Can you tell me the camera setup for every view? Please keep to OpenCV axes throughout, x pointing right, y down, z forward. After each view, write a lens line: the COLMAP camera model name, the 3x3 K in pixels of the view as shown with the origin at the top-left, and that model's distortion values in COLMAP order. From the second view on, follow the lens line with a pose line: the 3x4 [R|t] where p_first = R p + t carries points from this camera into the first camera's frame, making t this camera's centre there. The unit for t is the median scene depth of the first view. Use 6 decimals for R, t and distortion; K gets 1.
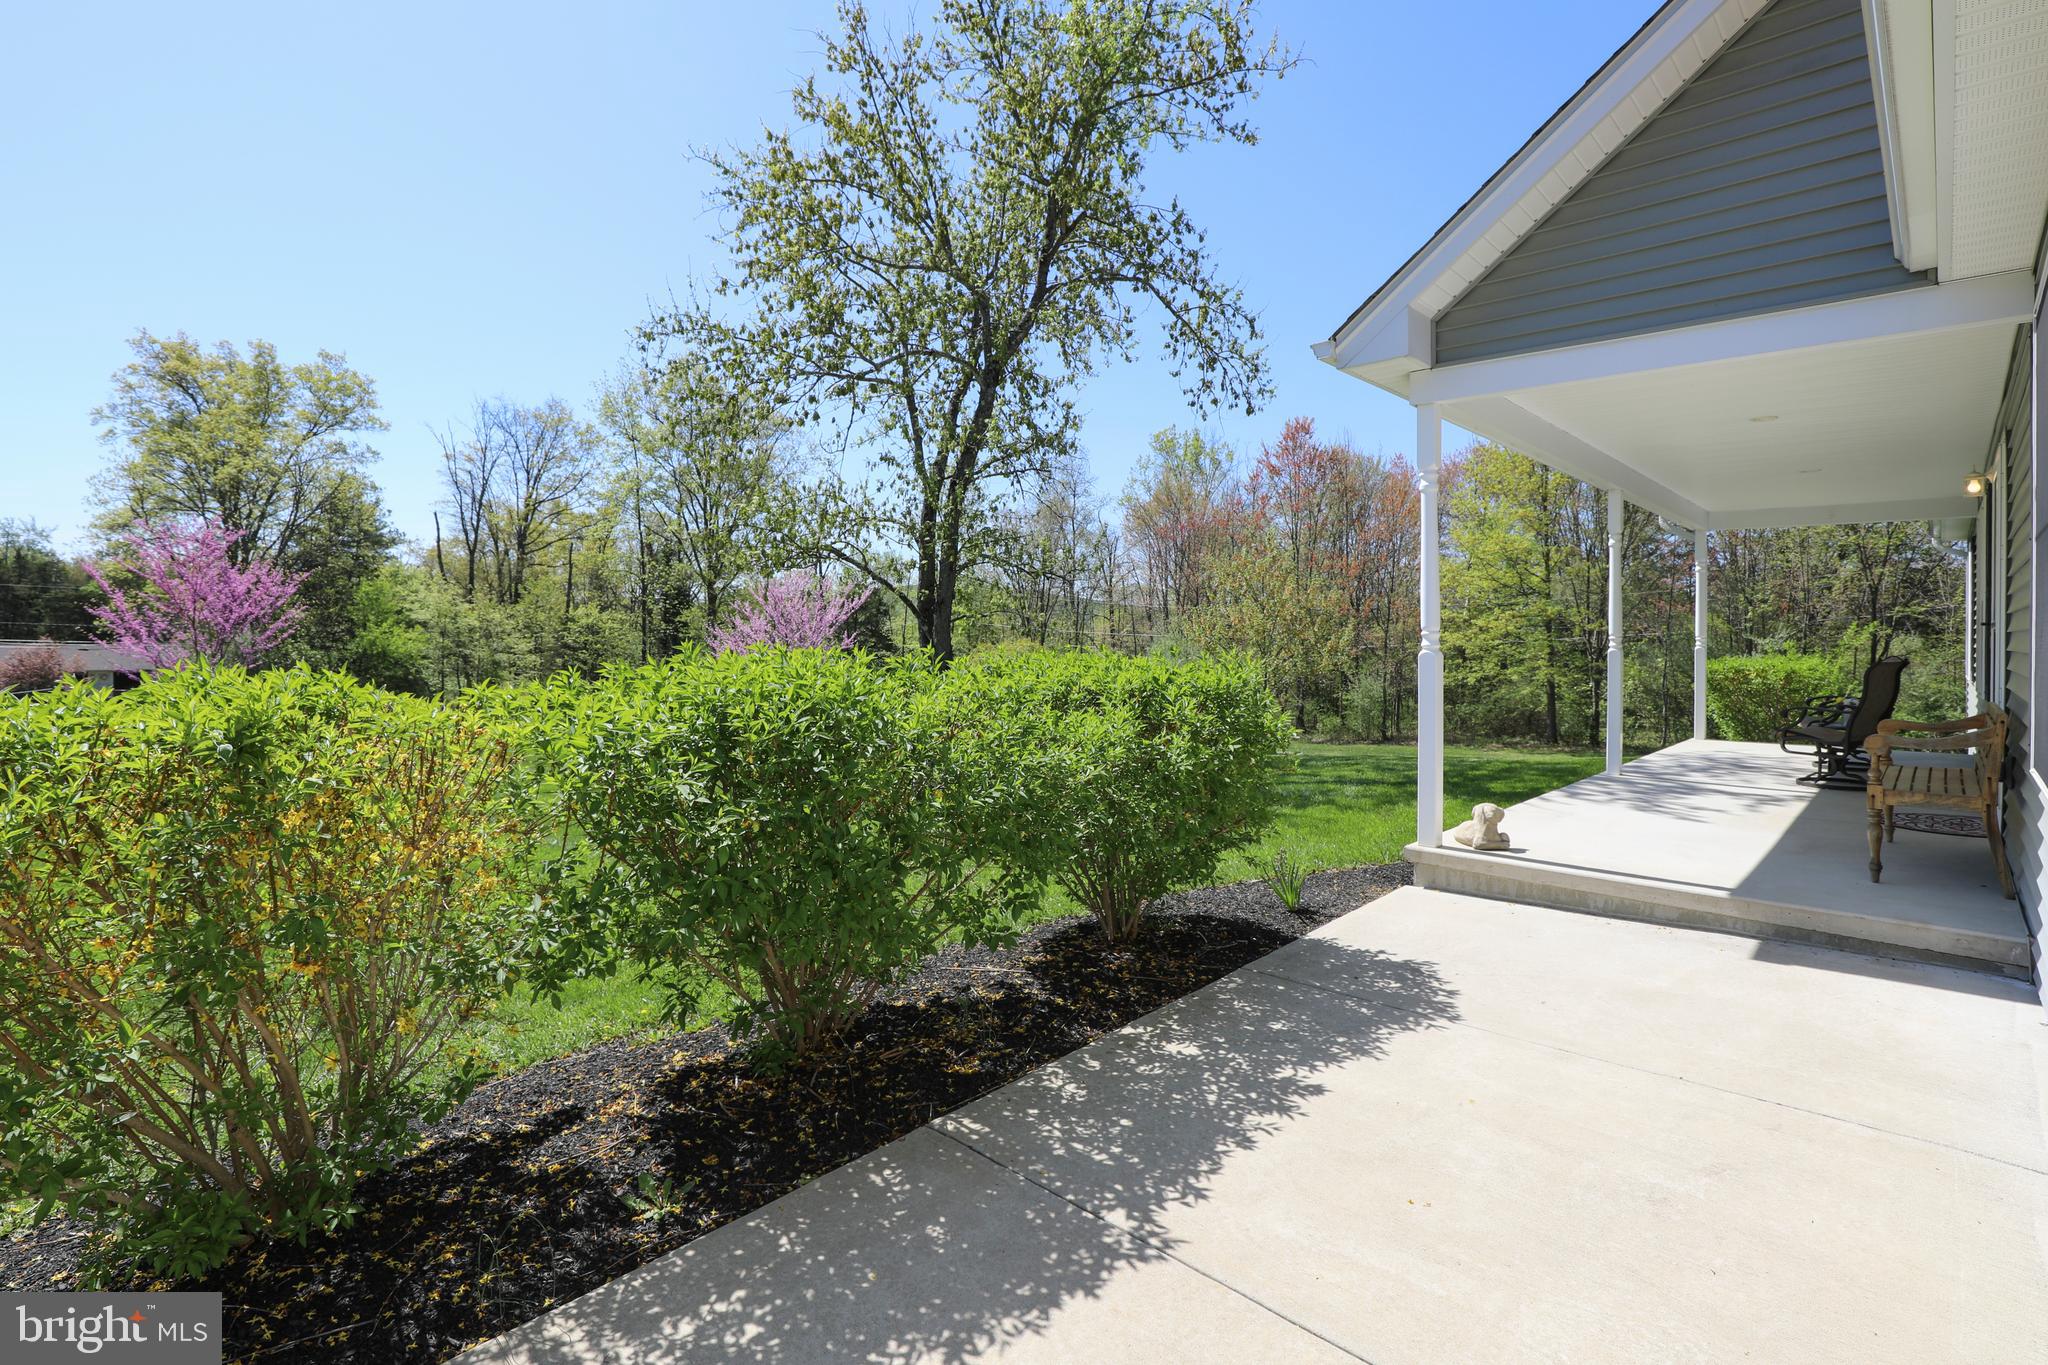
lens RADIAL K [[976.2, 0, 1022.8], [0, 976.2, 668.5], [0, 0, 1]] dist [-0.006014, -0.000288]
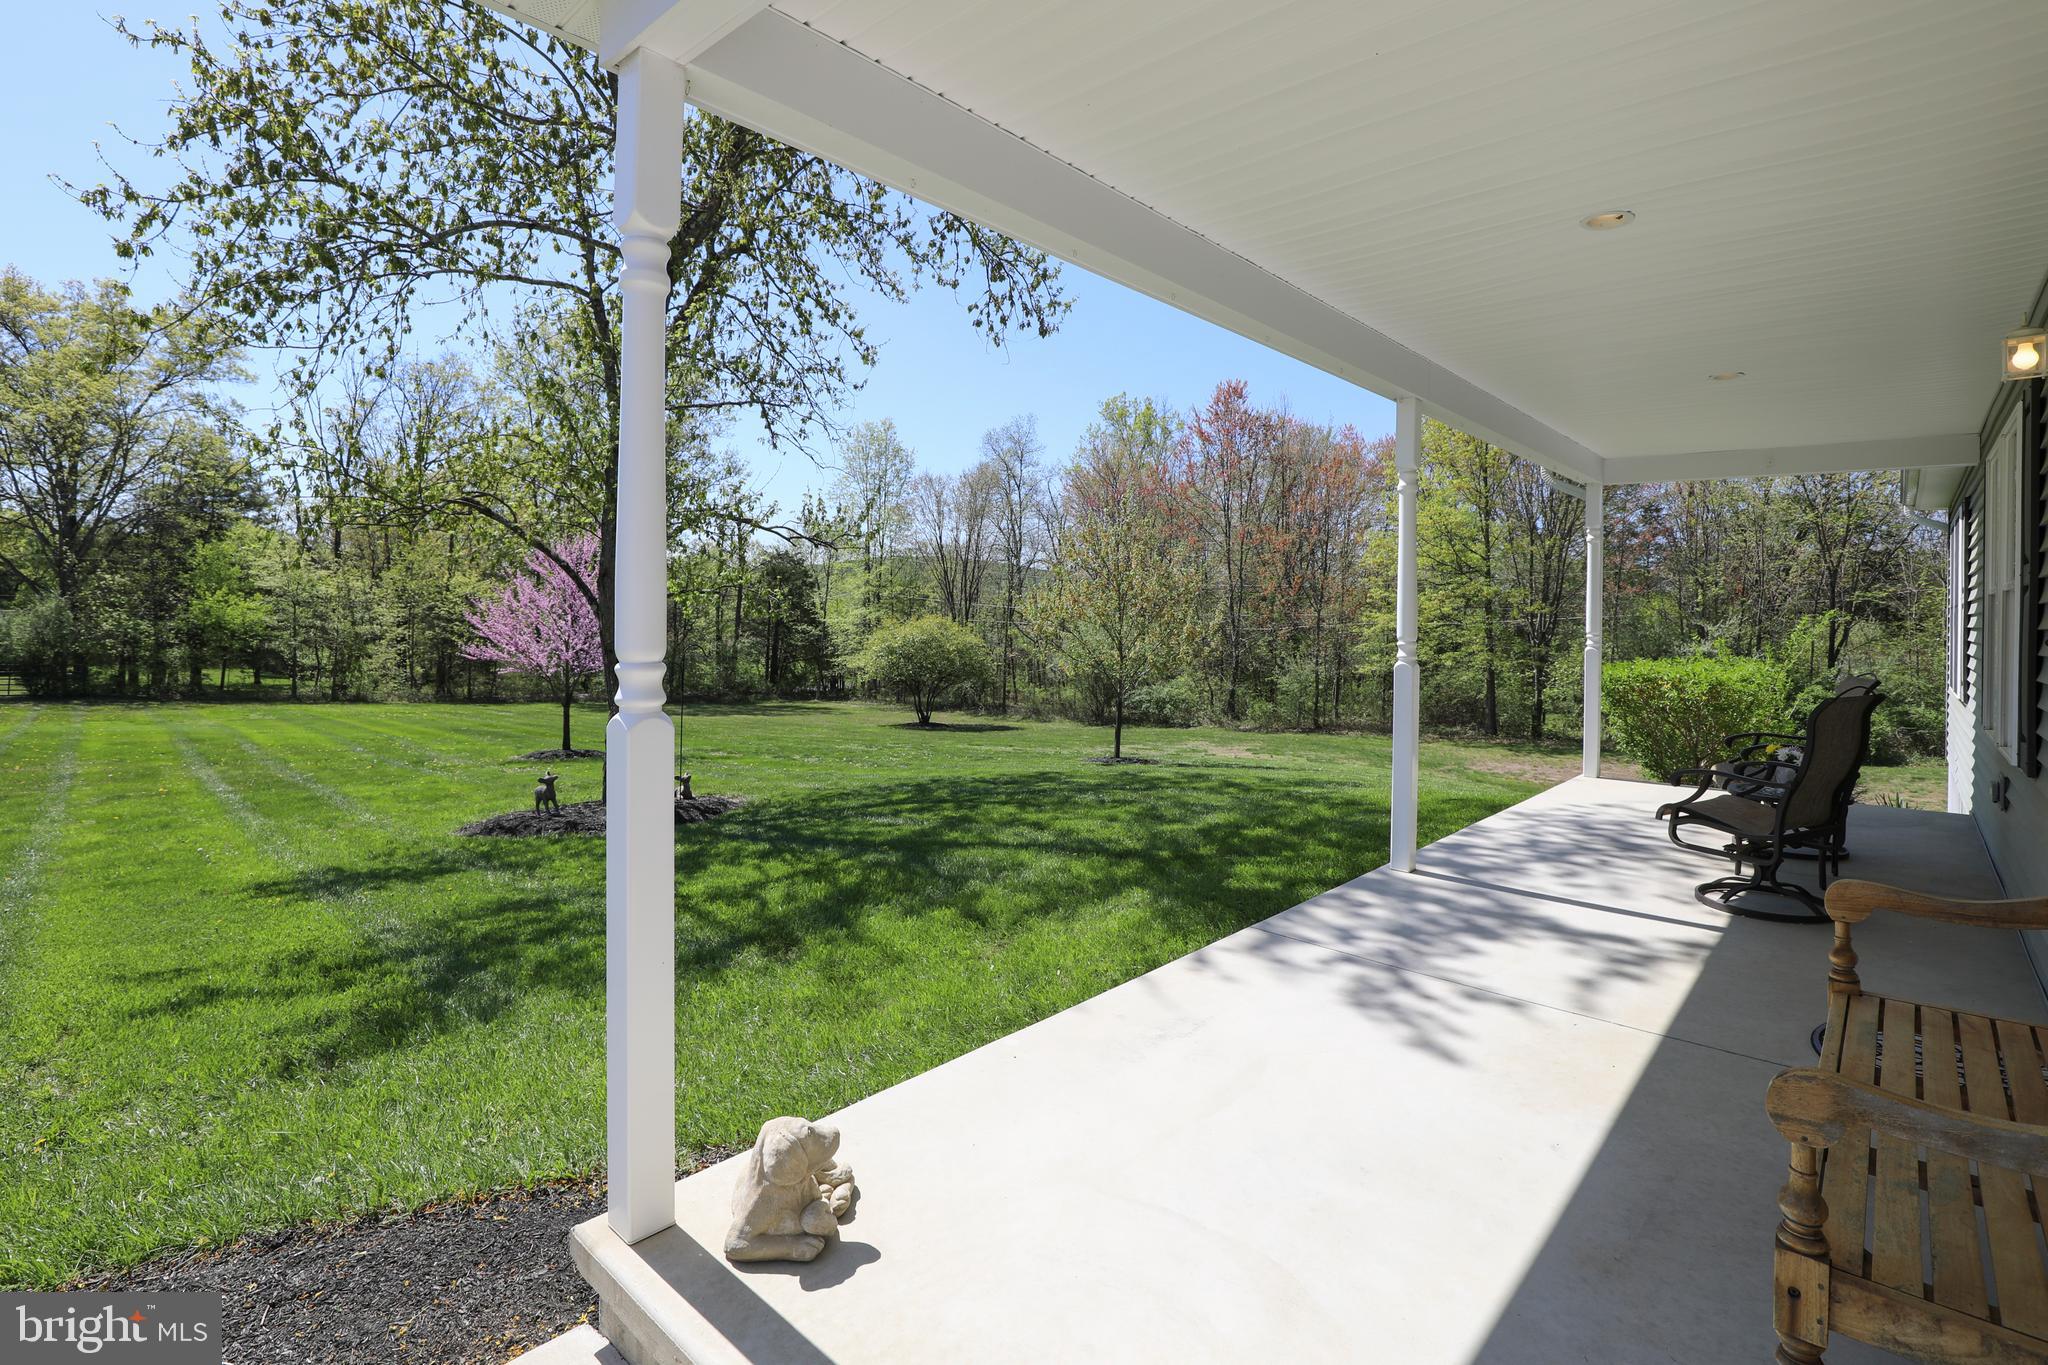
lens RADIAL K [[976.2, 0, 1029.3], [0, 976.2, 636.4], [0, 0, 1]] dist [-0.006014, -0.000288]
pose [[0.999555, 0.009564, 0.028250, 0.078589], [-0.009407, 0.999939, -0.005705, -0.006897], [-0.028303, 0.005437, 0.999585, 0.088601]]
